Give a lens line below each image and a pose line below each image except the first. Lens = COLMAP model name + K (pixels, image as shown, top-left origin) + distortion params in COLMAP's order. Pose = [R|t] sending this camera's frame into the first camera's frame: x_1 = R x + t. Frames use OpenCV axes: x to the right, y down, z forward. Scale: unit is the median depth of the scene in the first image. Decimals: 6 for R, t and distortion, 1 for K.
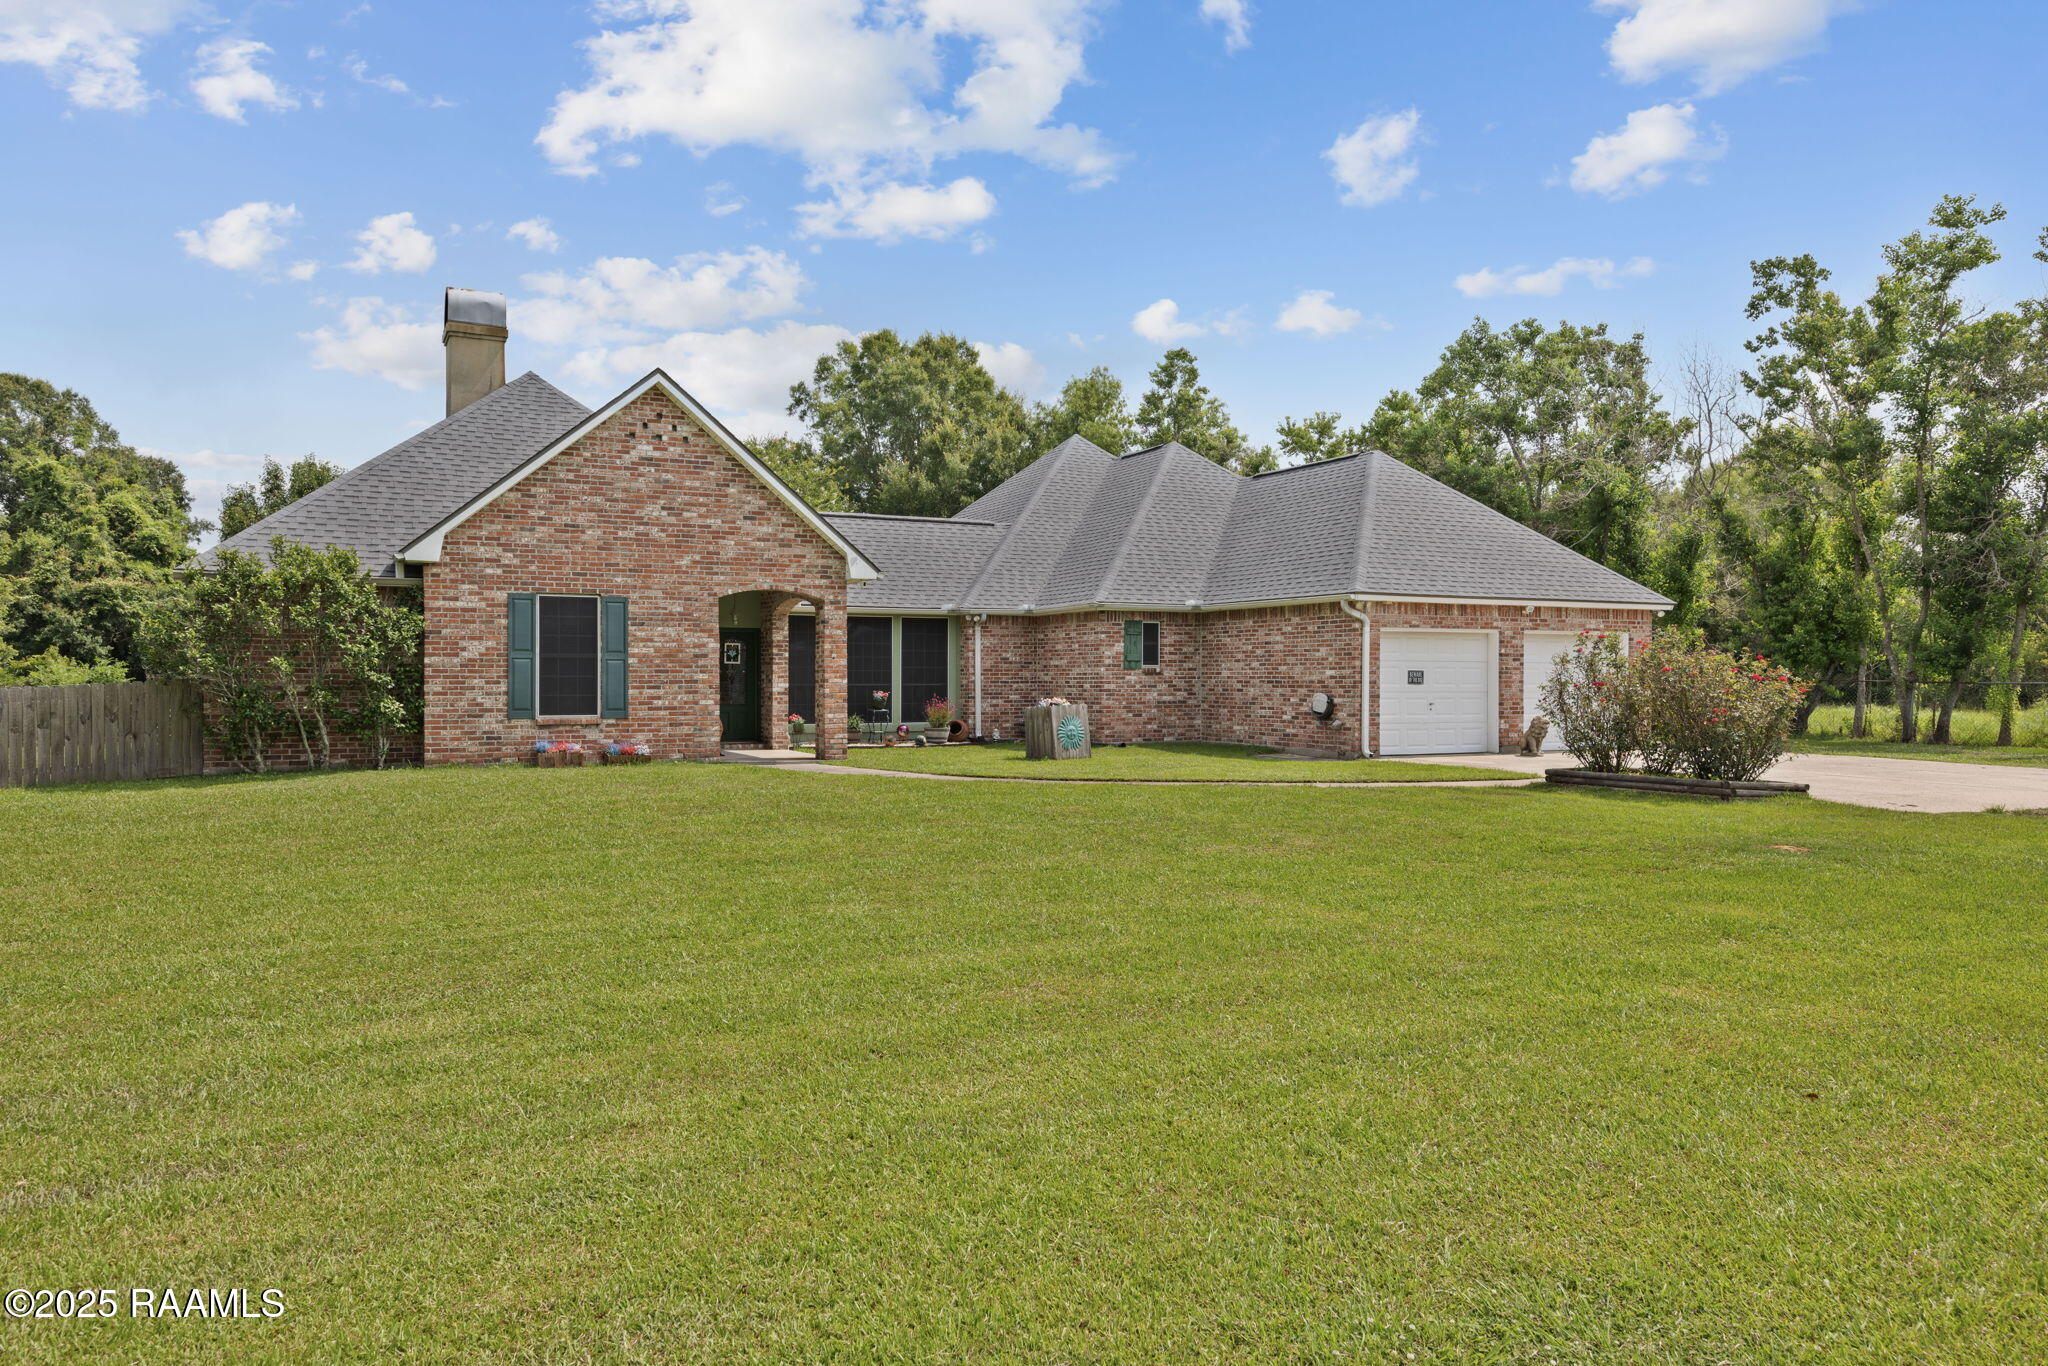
lens RADIAL K [[1339.6, 0, 1010.3], [0, 1339.6, 682.5], [0, 0, 1]] dist [0.016573, 0.001167]
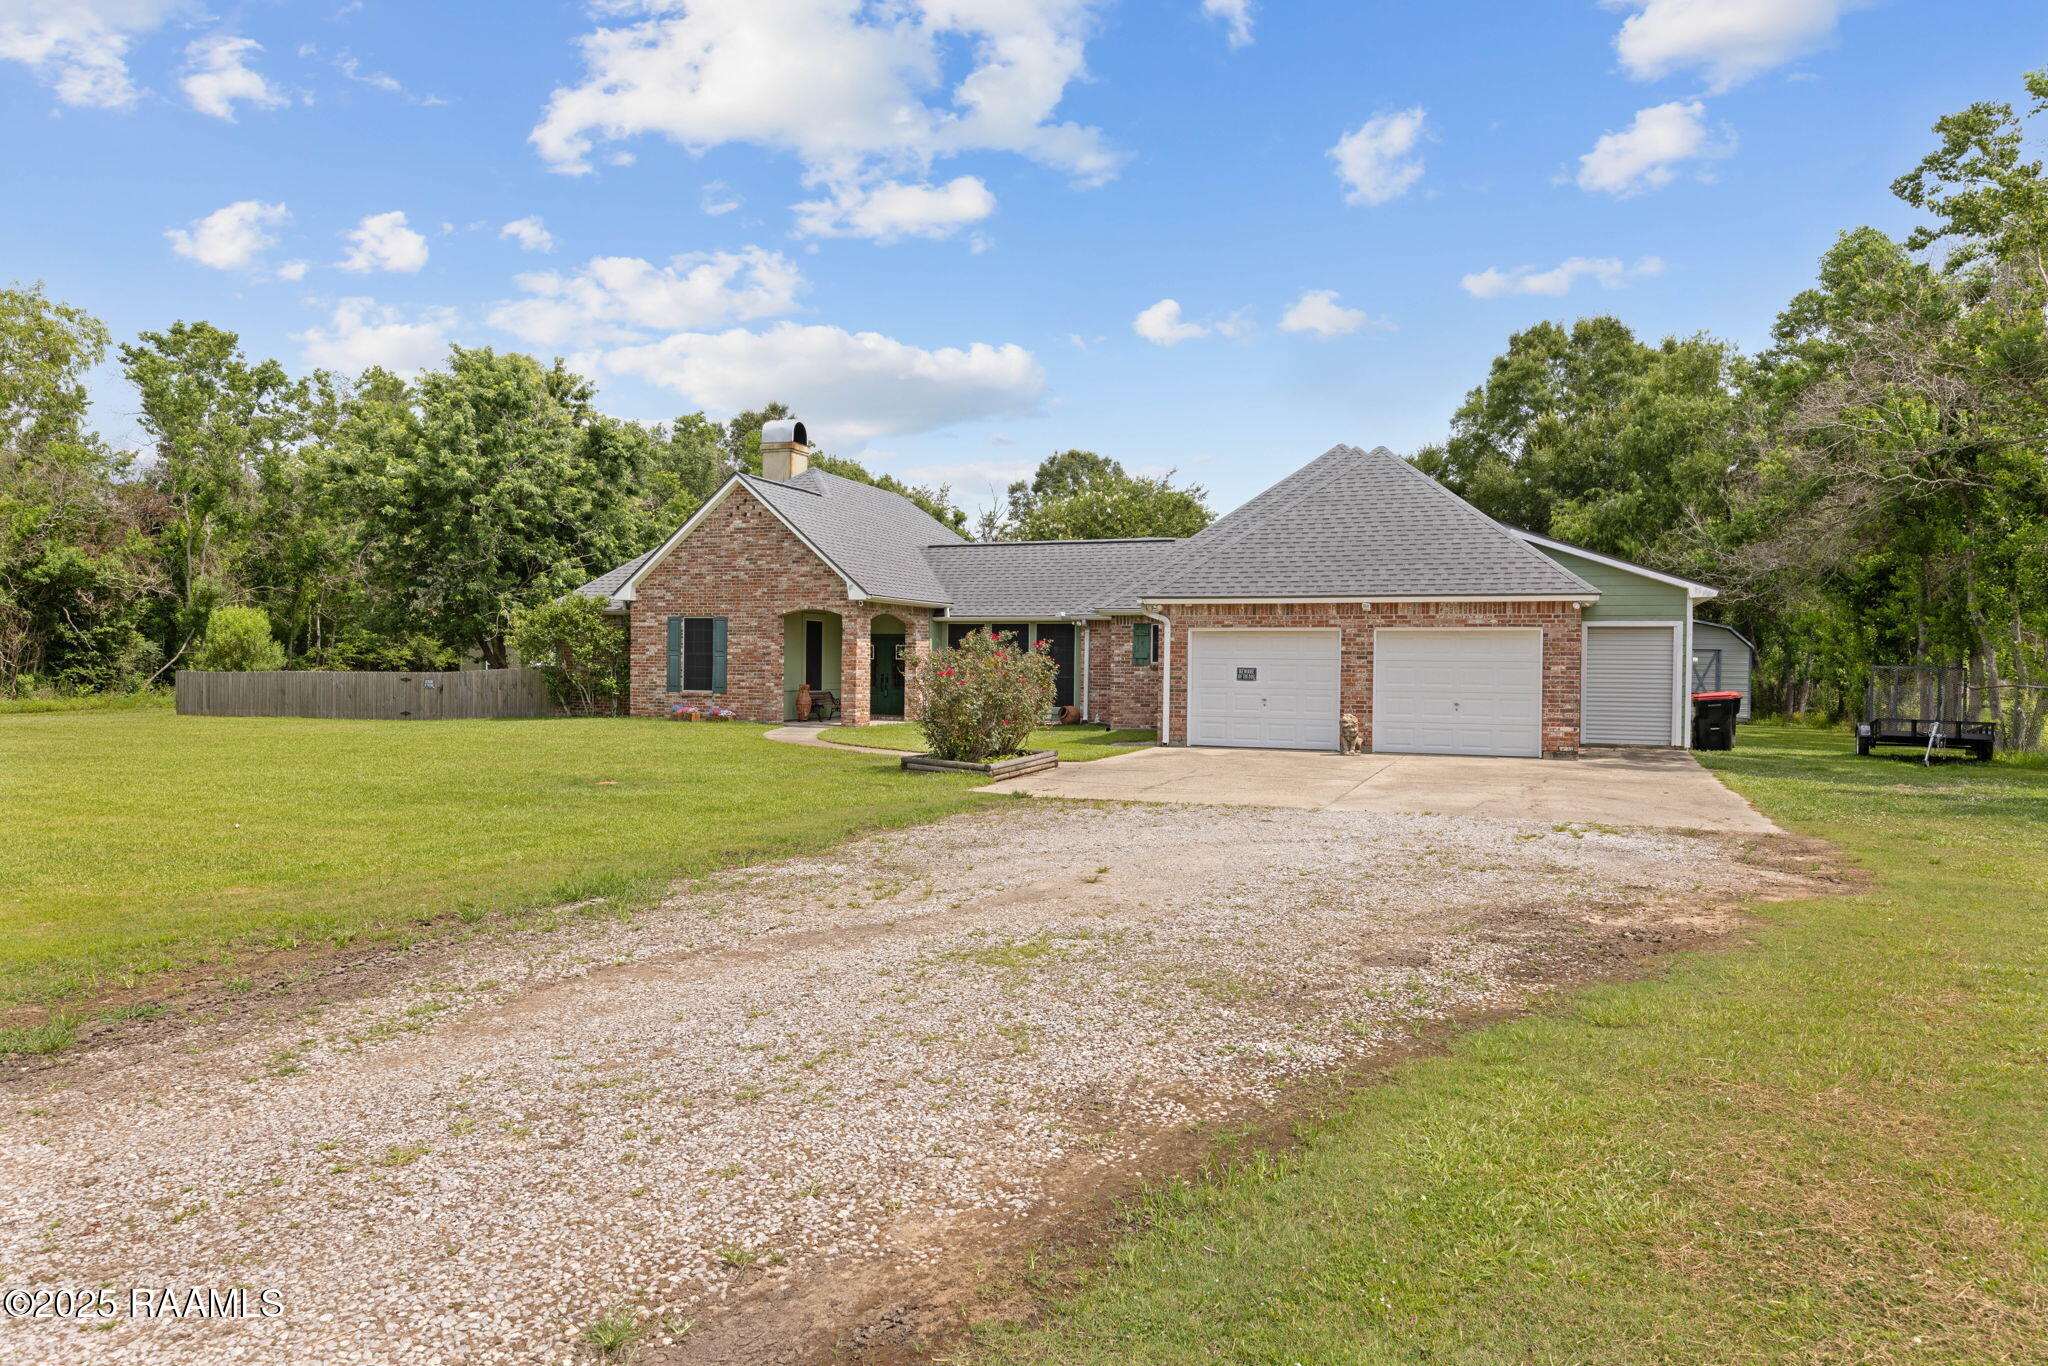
lens RADIAL K [[1339.6, 0, 1020.4], [0, 1339.6, 674.4], [0, 0, 1]] dist [0.016573, 0.001167]
pose [[0.676283, 0.010479, -0.736568, 0.994255], [-0.015220, 0.999884, 0.000251, -0.001160], [0.736485, 0.011041, 0.676364, 0.159703]]
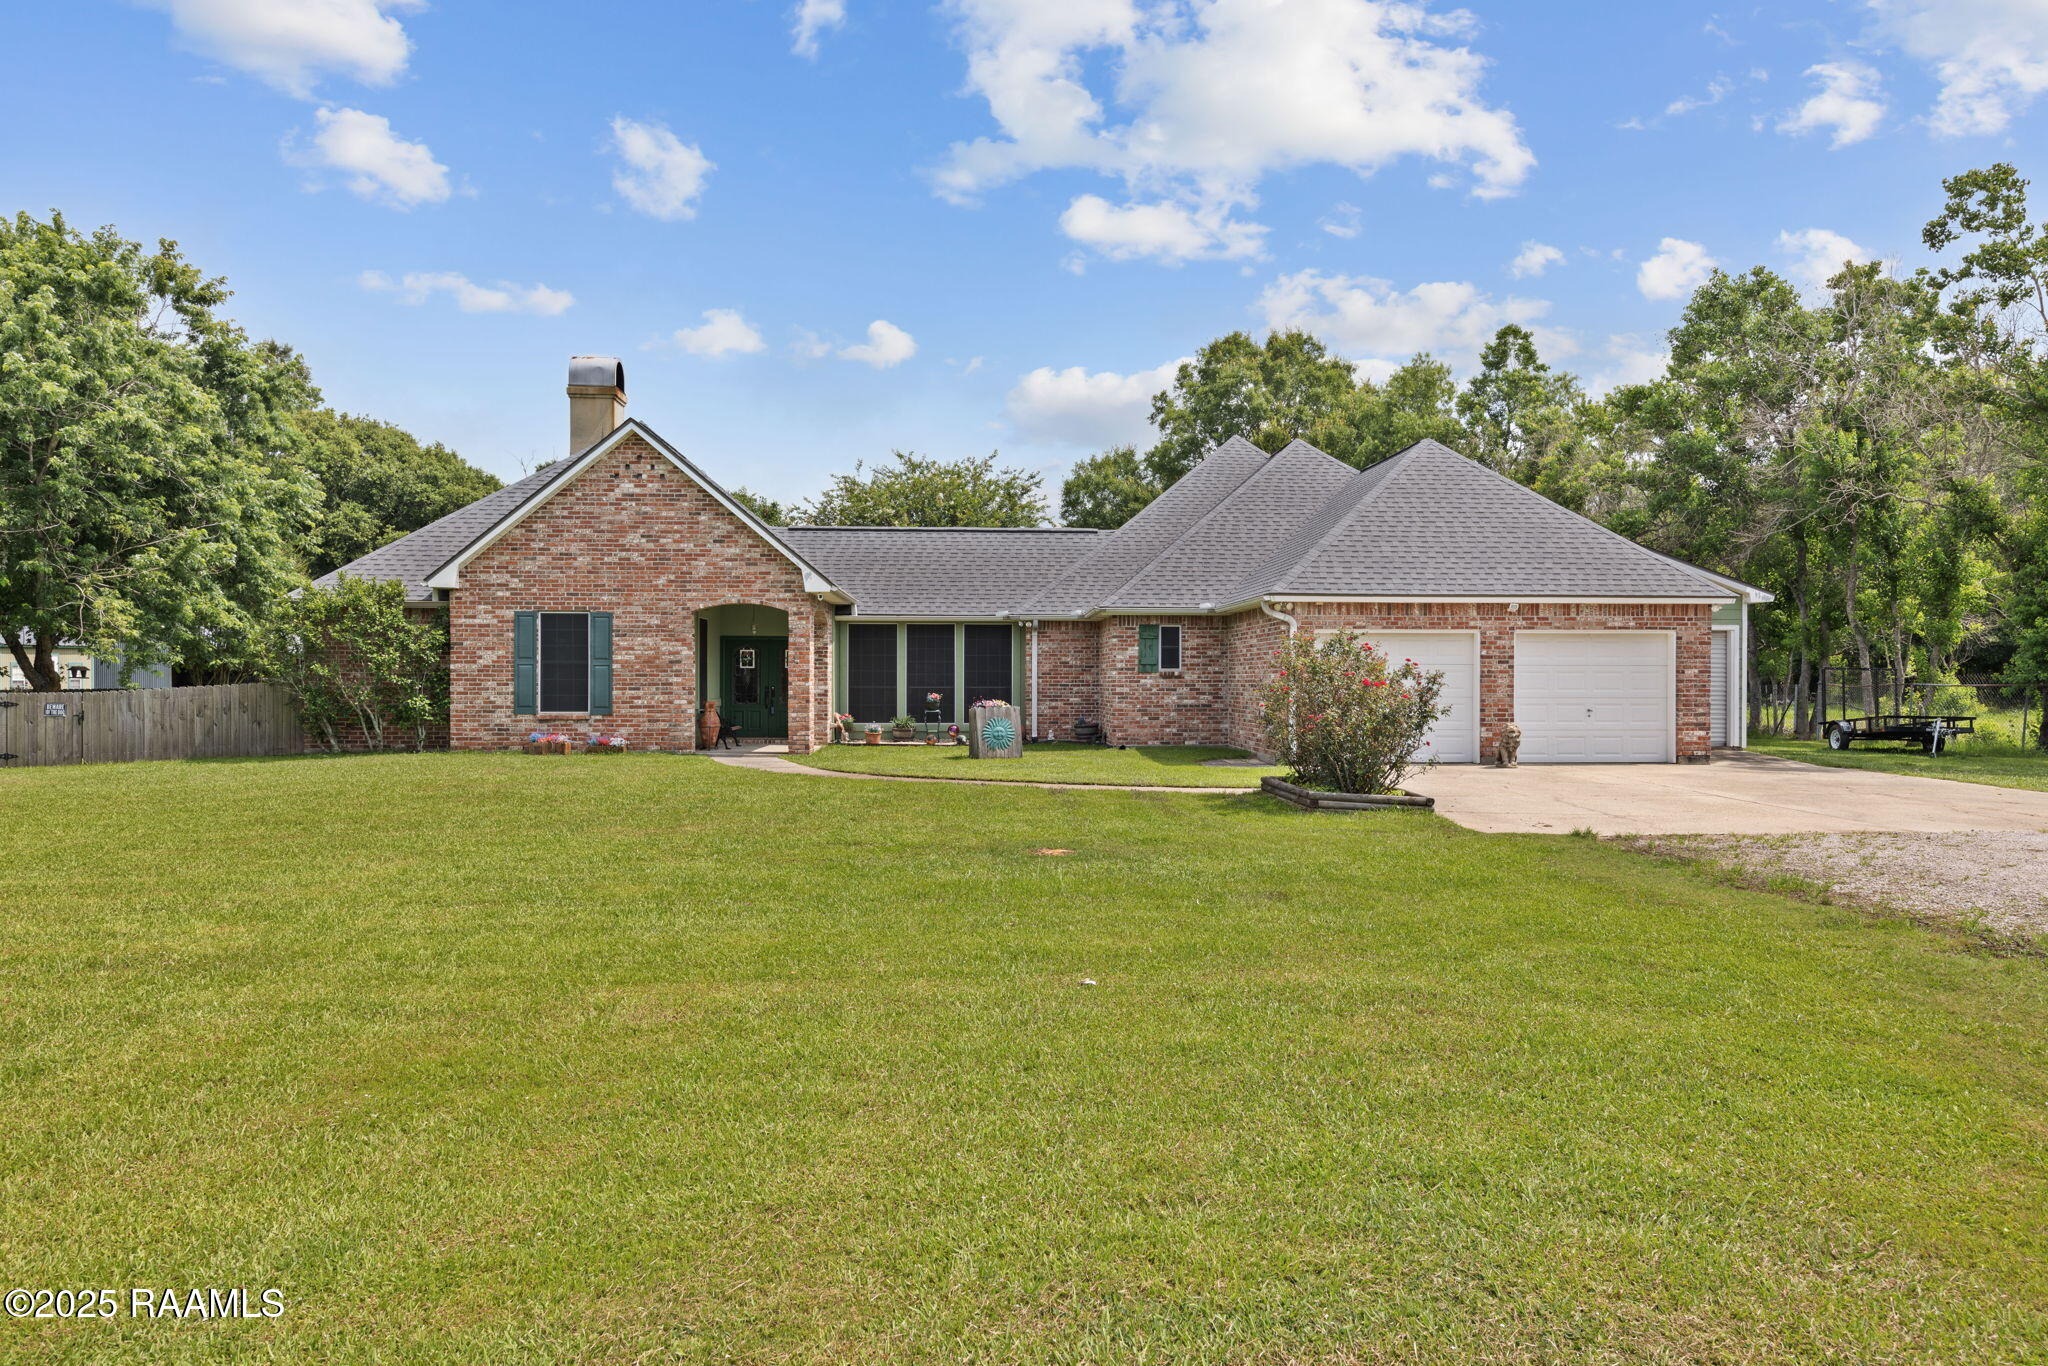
lens RADIAL K [[1339.6, 0, 1027.8], [0, 1339.6, 684.0], [0, 0, 1]] dist [0.016573, 0.001167]
pose [[0.930466, 0.002704, -0.366369, 0.434372], [-0.002495, 0.999996, 0.001044, -0.002448], [0.366370, -0.000057, 0.930469, 0.027907]]
